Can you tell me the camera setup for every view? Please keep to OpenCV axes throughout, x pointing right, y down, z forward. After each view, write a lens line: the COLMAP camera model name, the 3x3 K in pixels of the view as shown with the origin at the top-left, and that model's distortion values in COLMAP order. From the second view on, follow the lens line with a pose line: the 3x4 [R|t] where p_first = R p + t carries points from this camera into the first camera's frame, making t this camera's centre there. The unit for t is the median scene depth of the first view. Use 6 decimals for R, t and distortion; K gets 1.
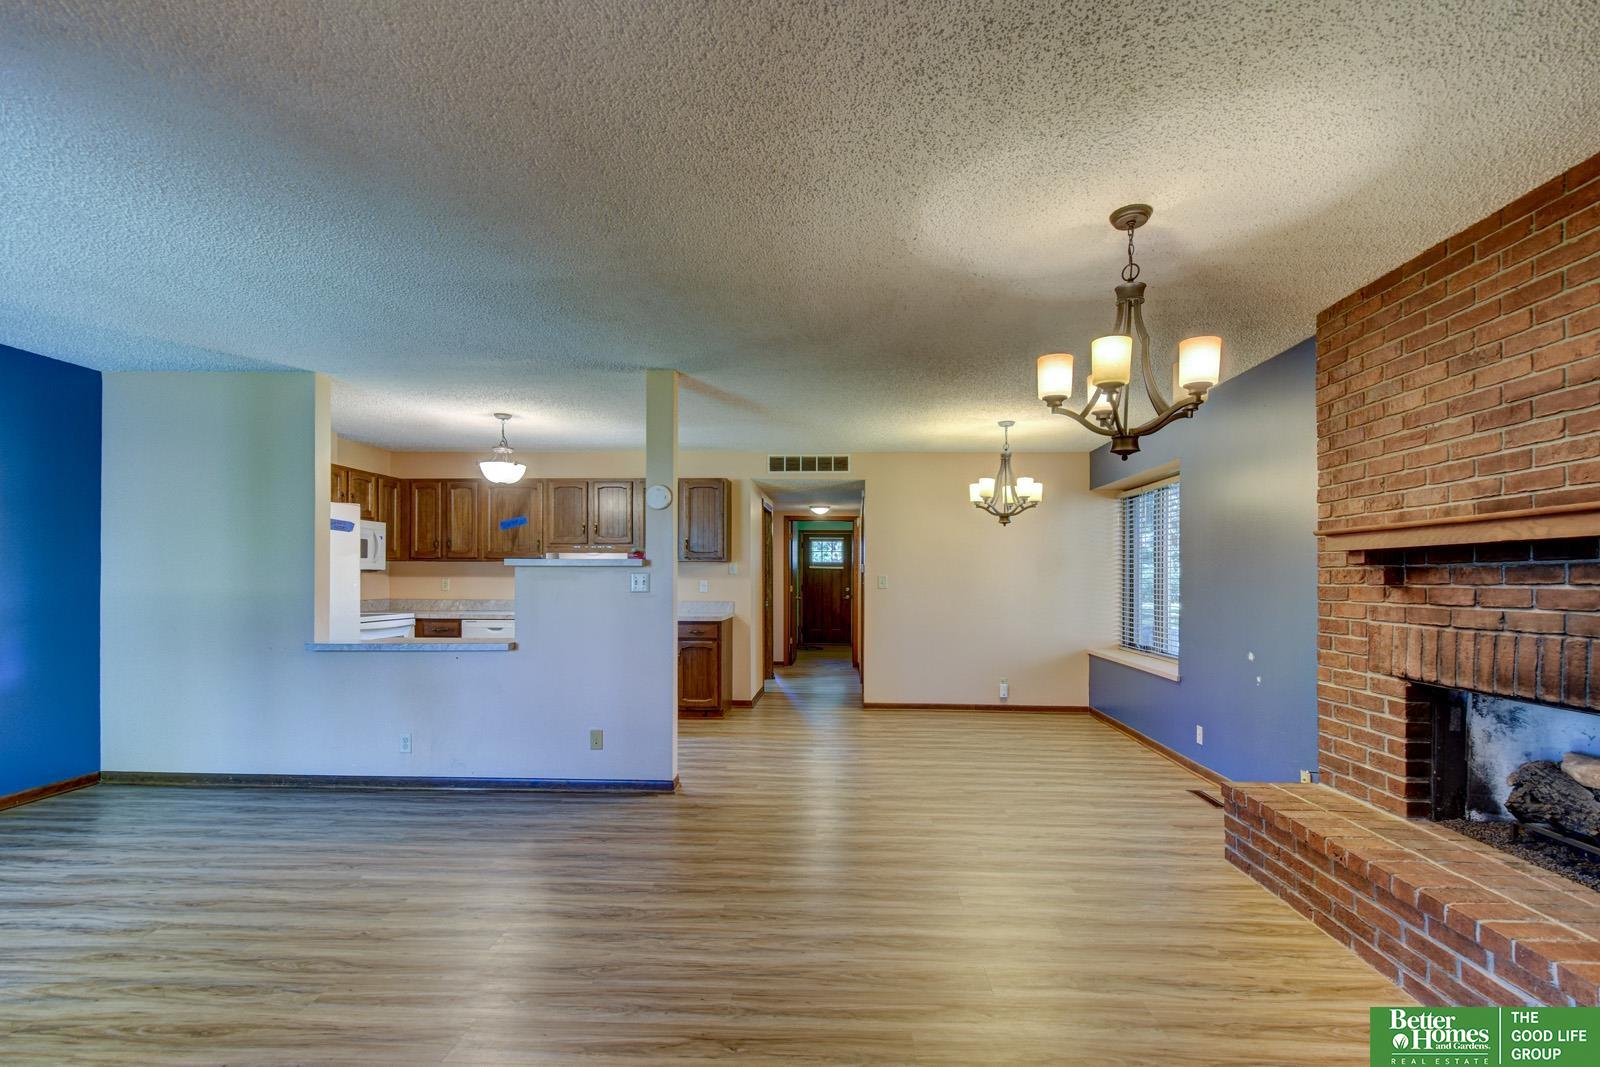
lens RADIAL K [[715.4, 0, 821.6], [0, 715.4, 582.2], [0, 0, 1]] dist [-0.005046, -0.004632]
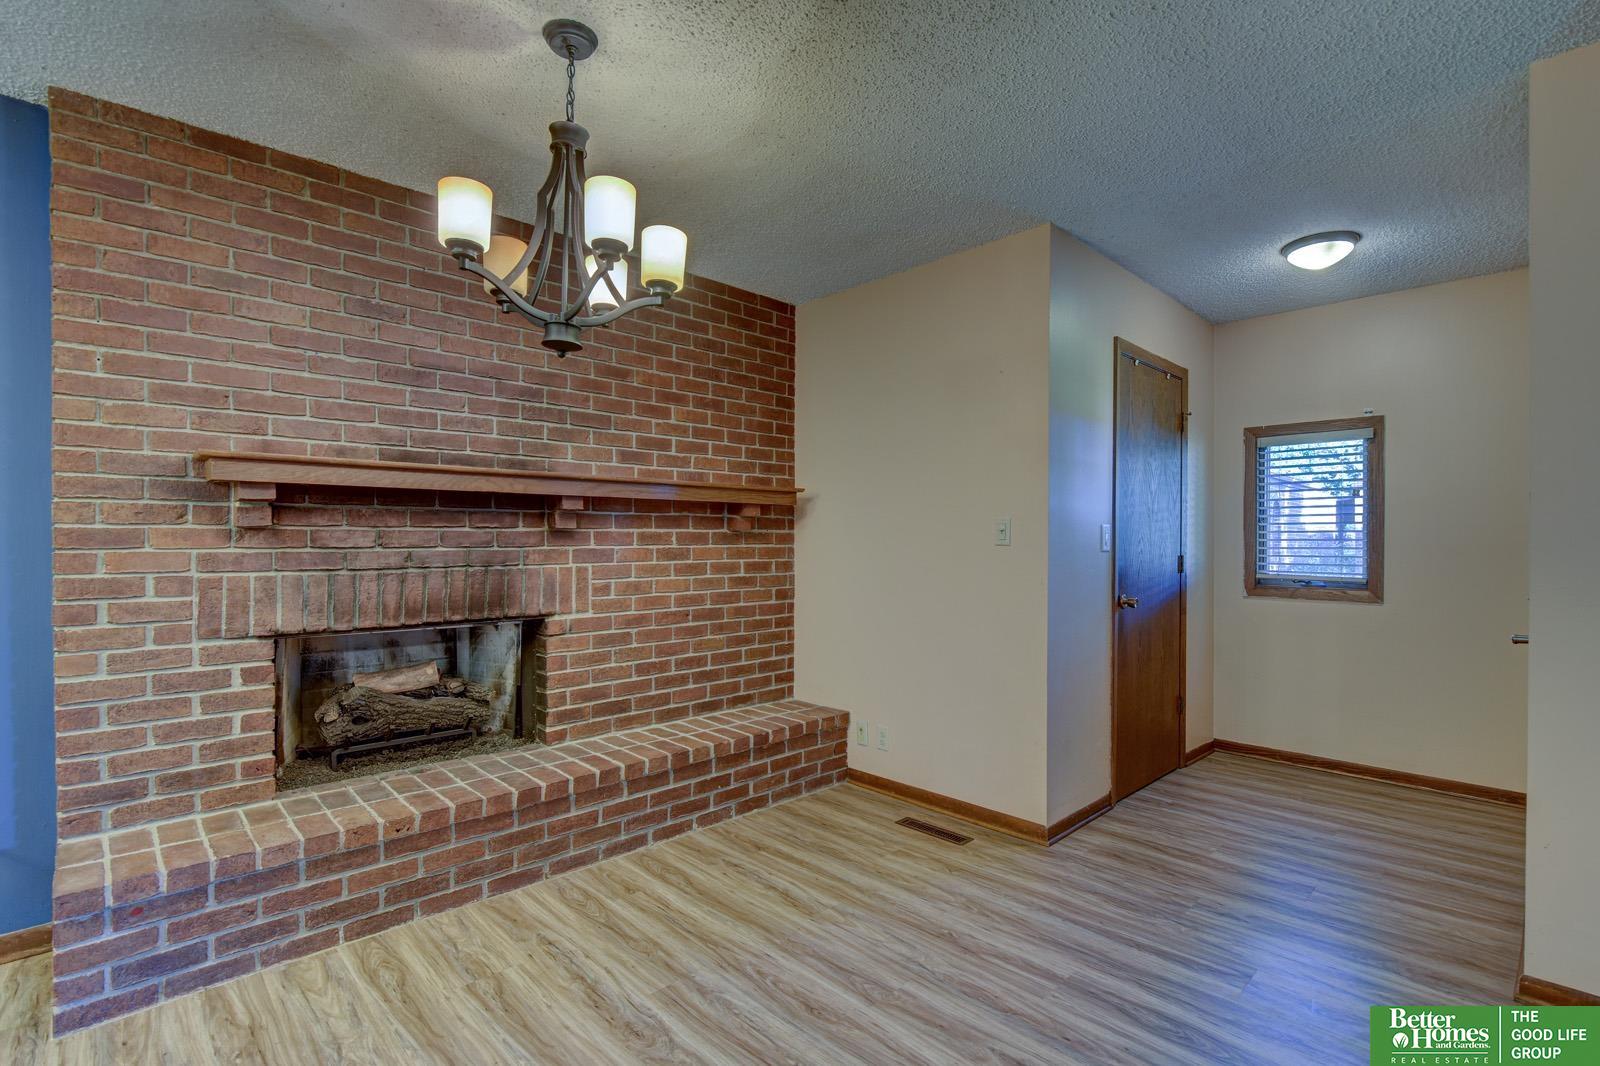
lens RADIAL K [[715.4, 0, 794.4], [0, 715.4, 548.8], [0, 0, 1]] dist [-0.005046, -0.004632]
pose [[-0.711915, -0.013494, 0.702136, -0.174002], [-0.003117, 0.999866, 0.016055, 0.011731], [-0.702259, 0.009241, -0.711862, 0.901258]]
